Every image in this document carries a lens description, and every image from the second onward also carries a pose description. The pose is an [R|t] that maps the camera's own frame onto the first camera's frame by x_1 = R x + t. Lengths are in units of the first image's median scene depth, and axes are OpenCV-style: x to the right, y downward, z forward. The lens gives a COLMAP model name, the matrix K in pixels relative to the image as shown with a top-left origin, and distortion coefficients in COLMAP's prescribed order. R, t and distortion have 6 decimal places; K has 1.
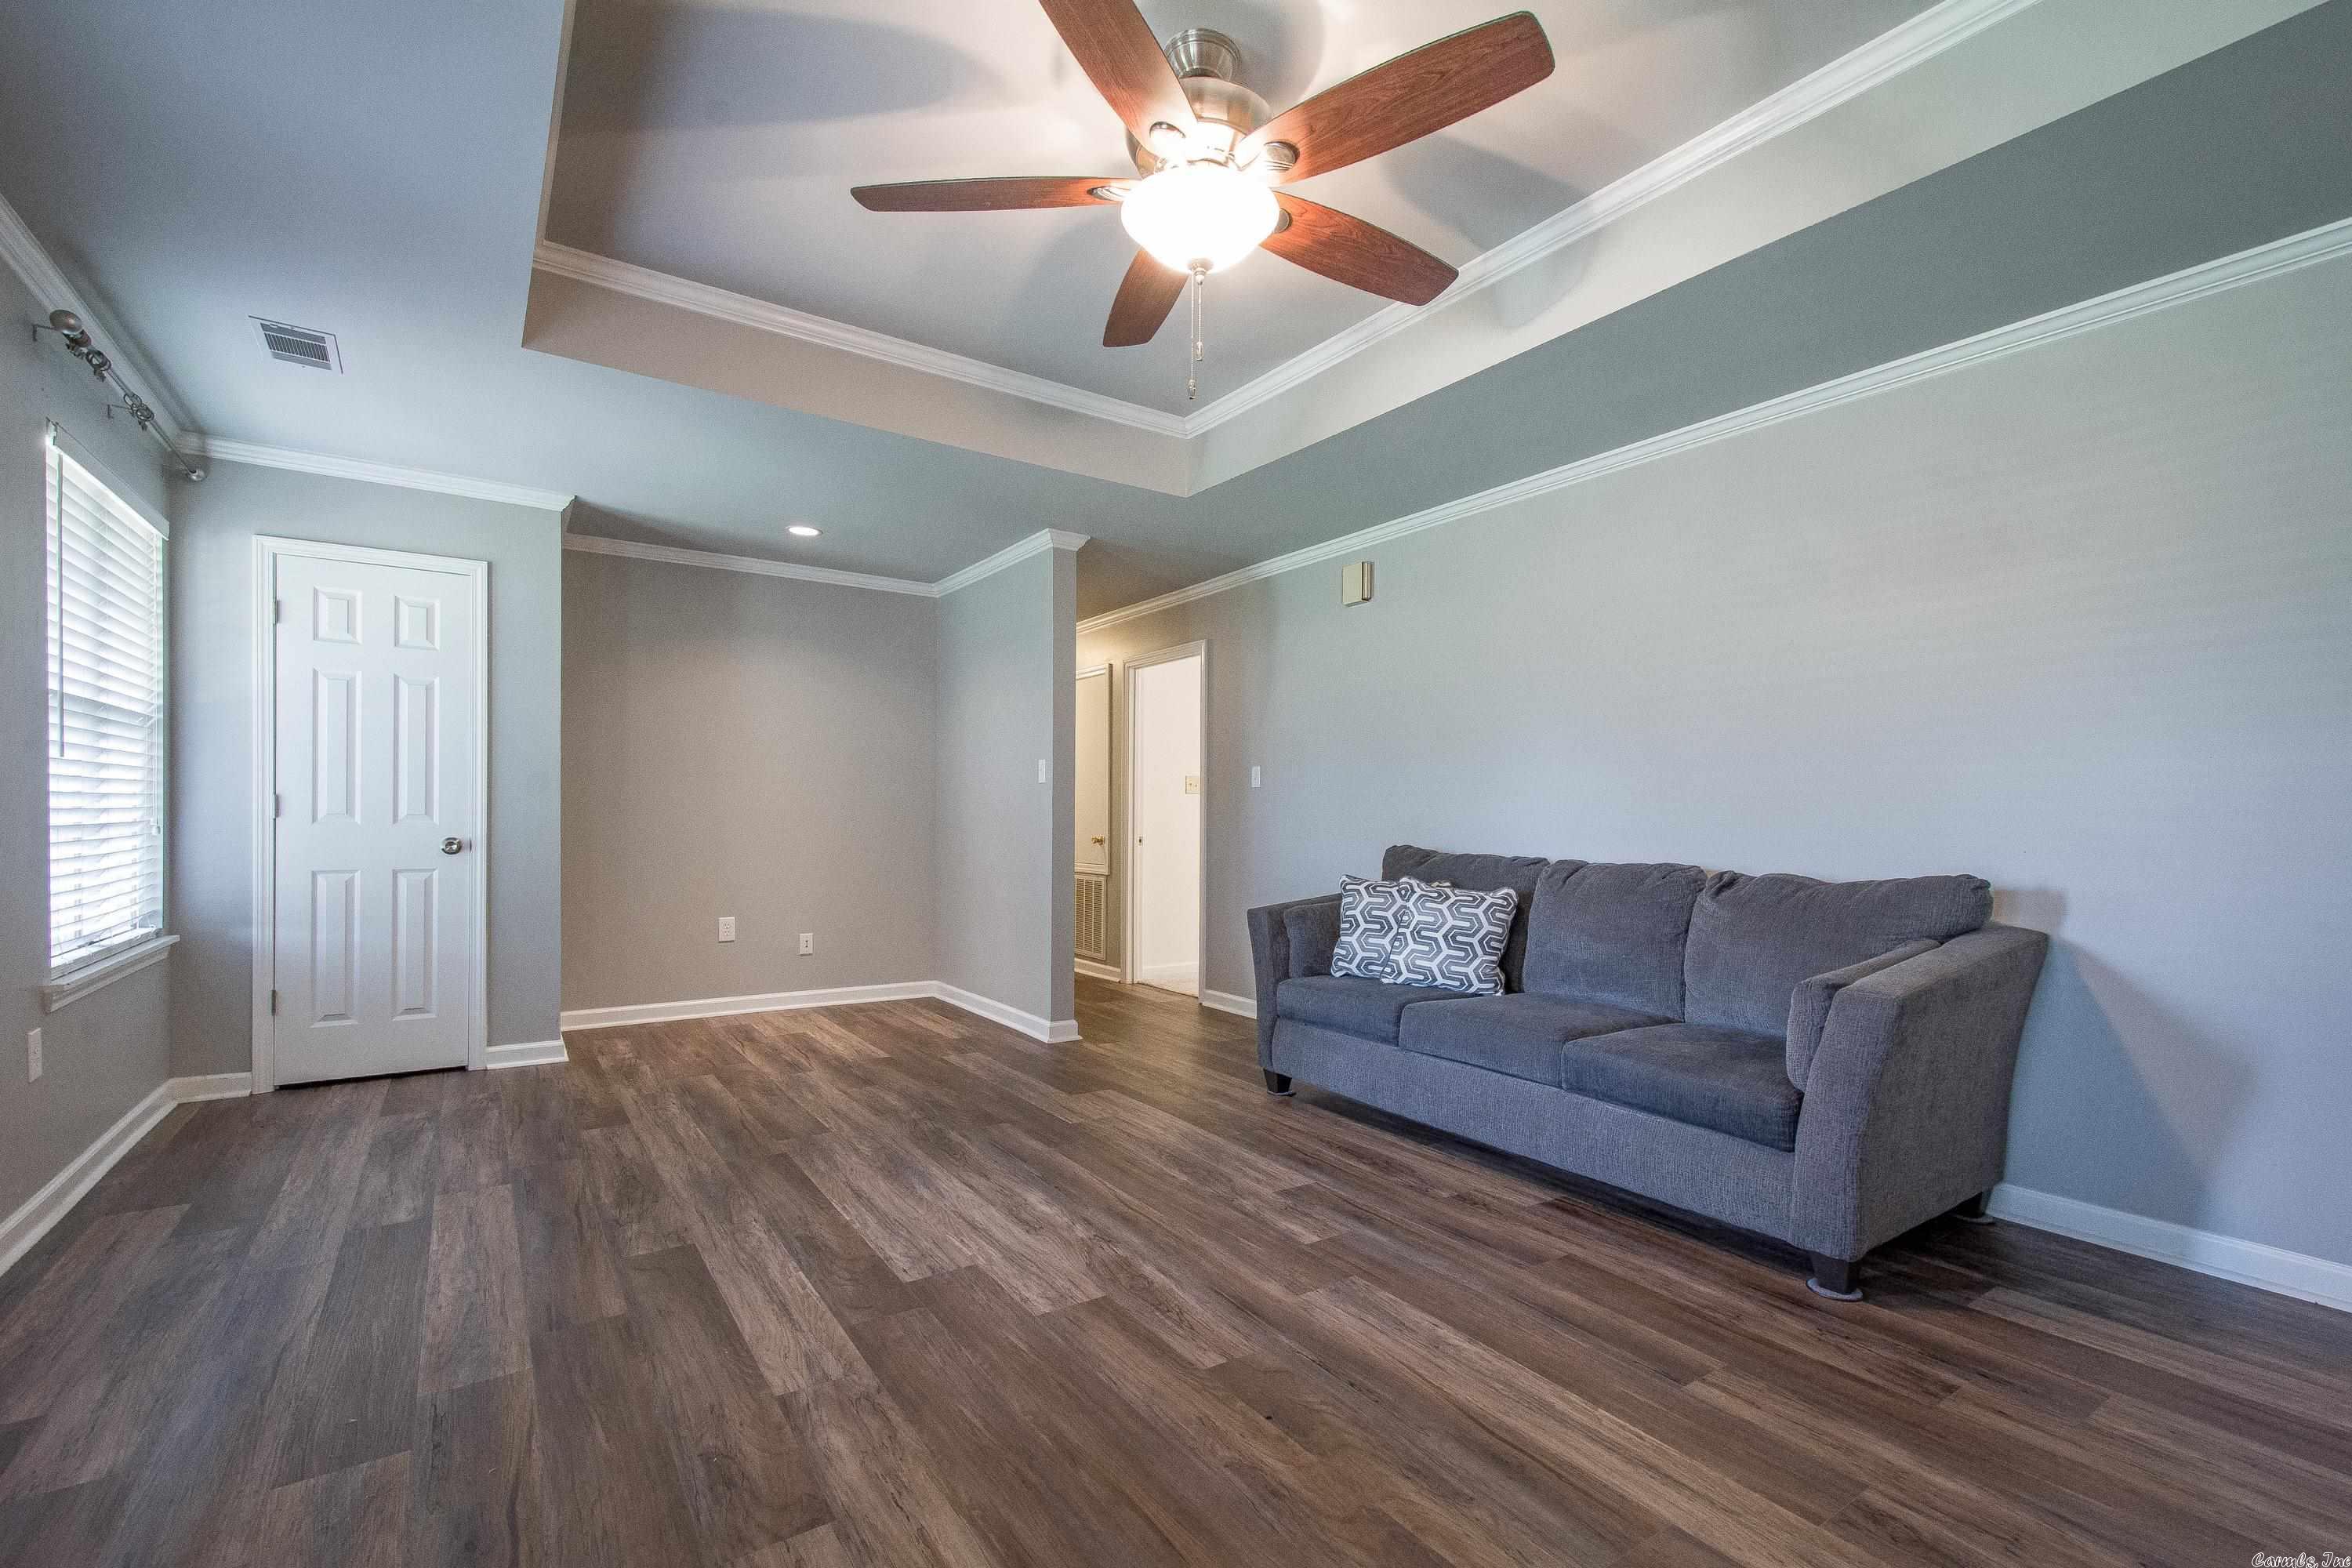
lens RADIAL K [[1039.0, 0, 1193.4], [0, 1039.0, 825.3], [0, 0, 1]] dist [0.020484, -0.008009]
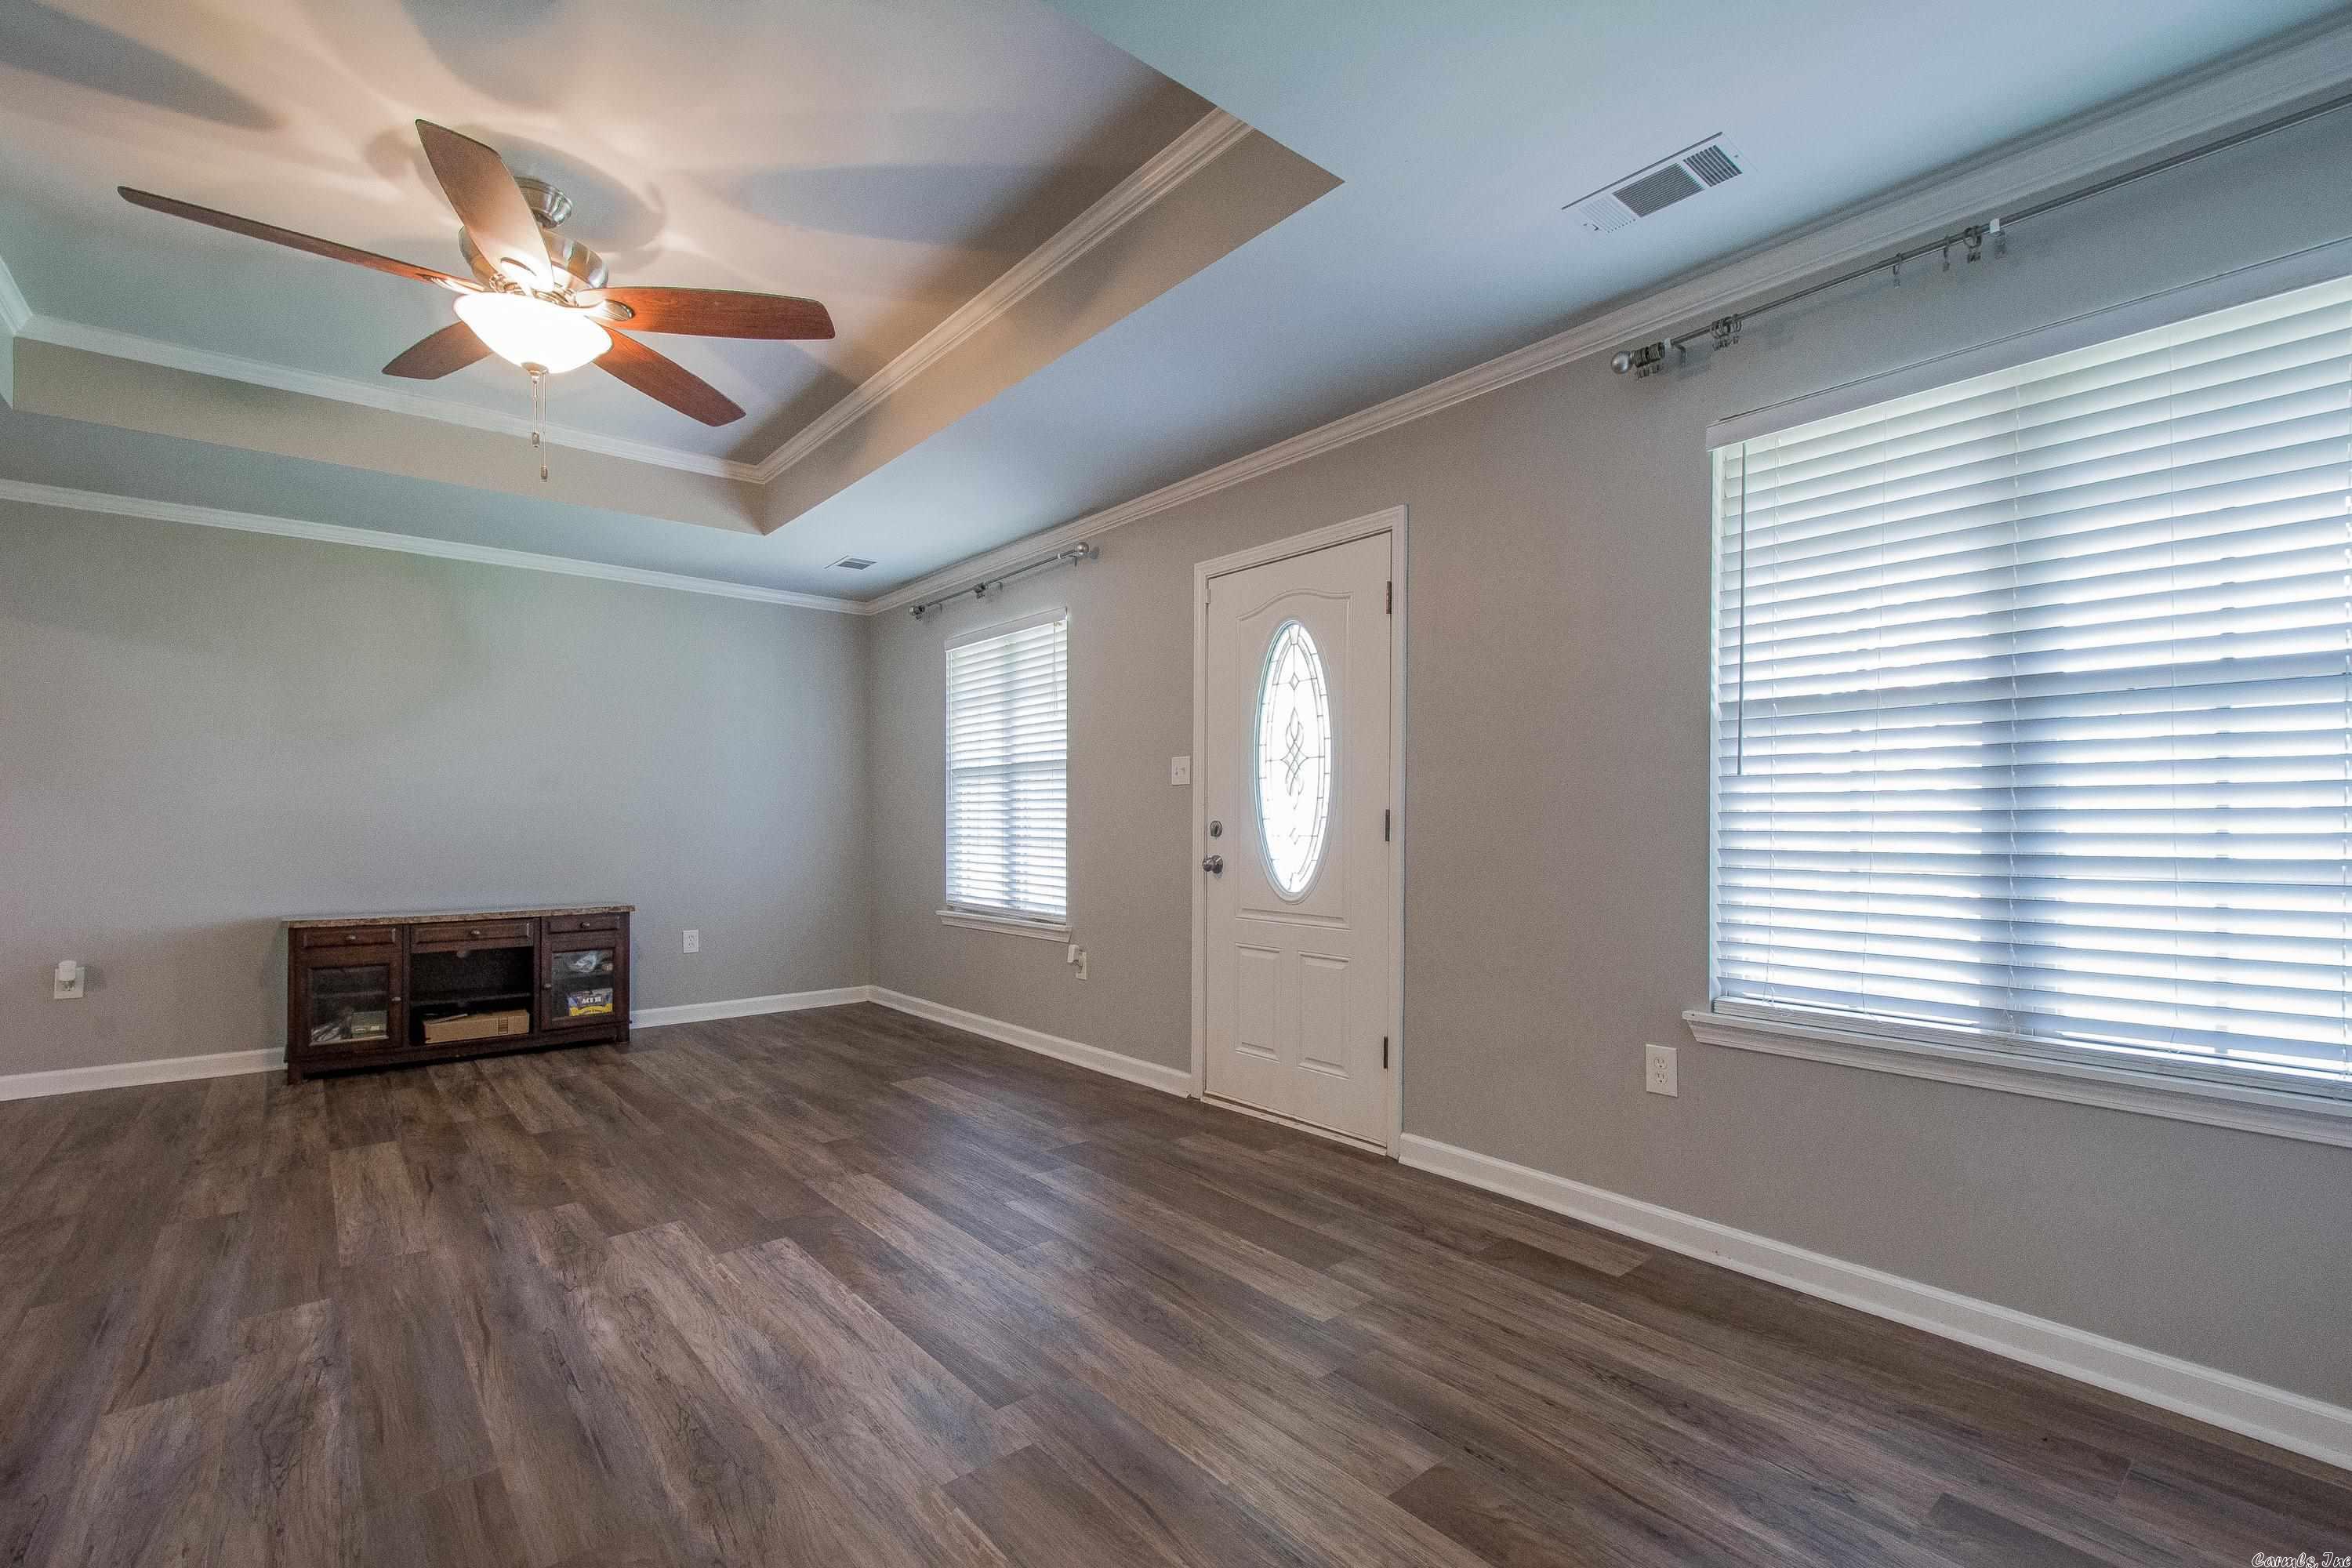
lens RADIAL K [[1031.1, 0, 1201.7], [0, 1031.1, 827.1], [0, 0, 1]] dist [0.017673, -0.006941]
pose [[-0.994088, -0.007956, -0.108281, -0.429946], [-0.009656, 0.999838, 0.015184, -0.025209], [0.108143, 0.016140, -0.994004, 1.552192]]
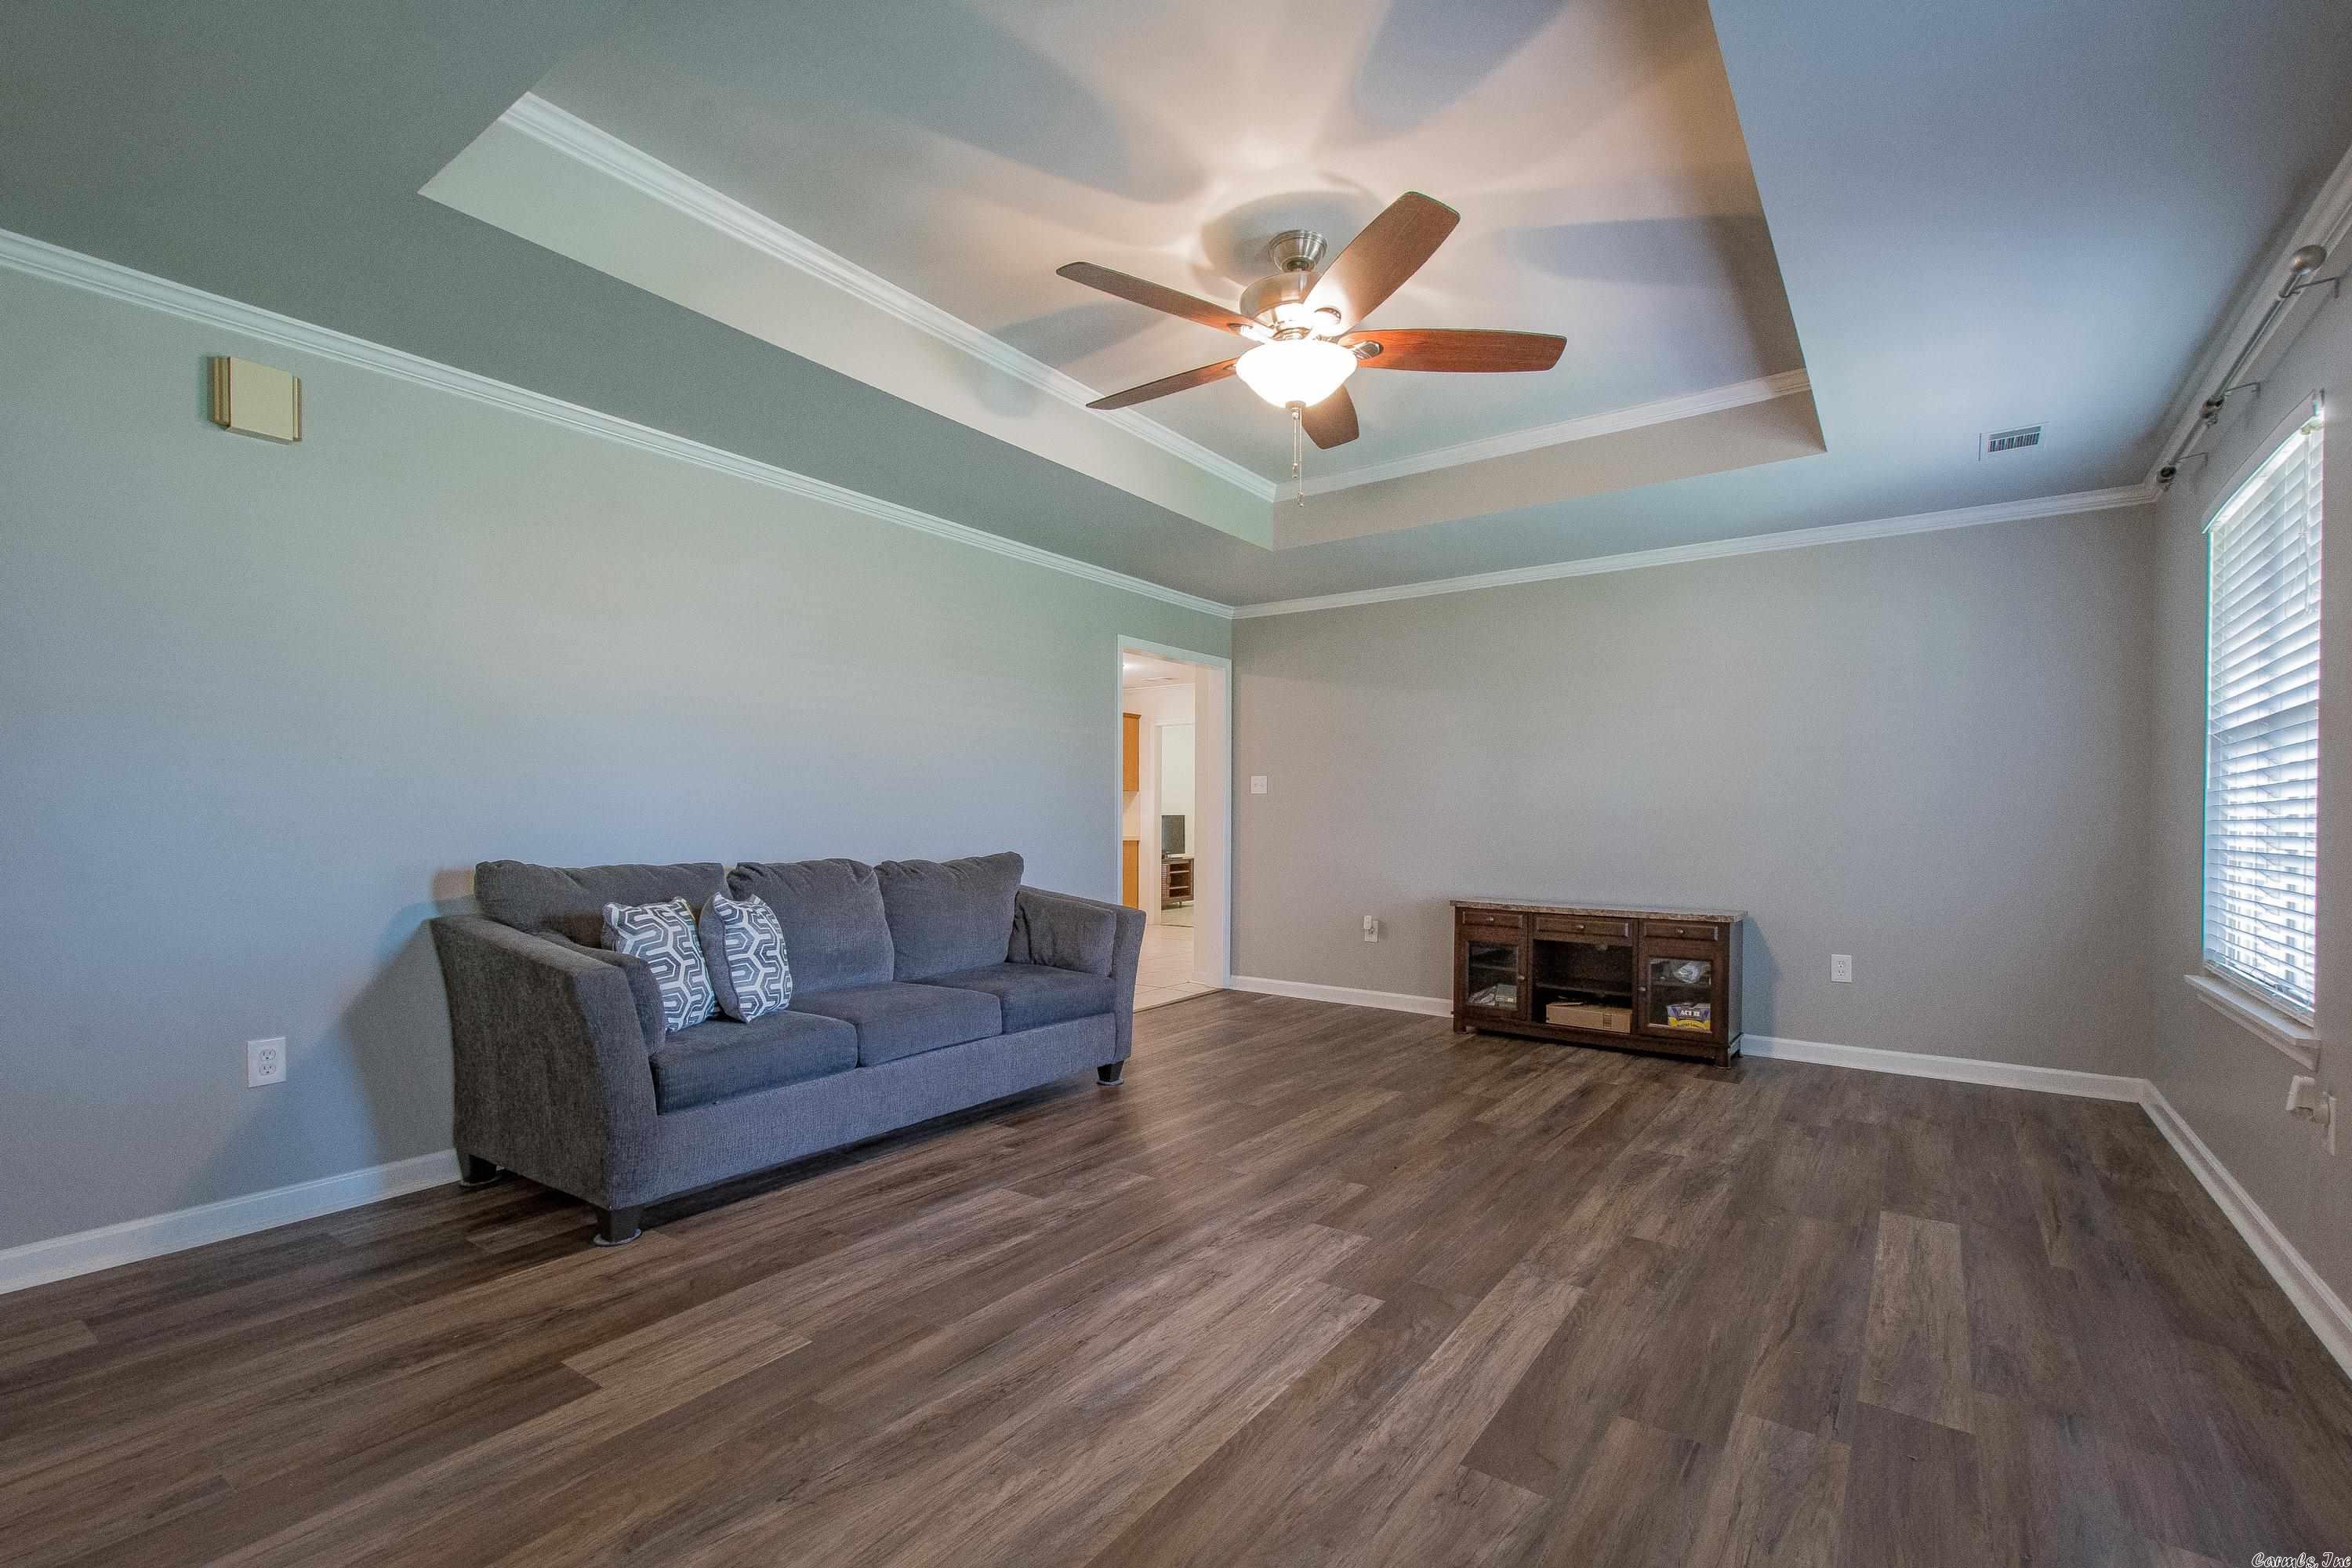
lens RADIAL K [[1039.0, 0, 1193.4], [0, 1039.0, 825.3], [0, 0, 1]] dist [0.020484, -0.008009]
pose [[-0.345619, -0.015271, 0.938251, -0.809057], [0.001017, 0.999861, 0.016648, -0.021241], [-0.938374, 0.006708, -0.345556, 1.075424]]
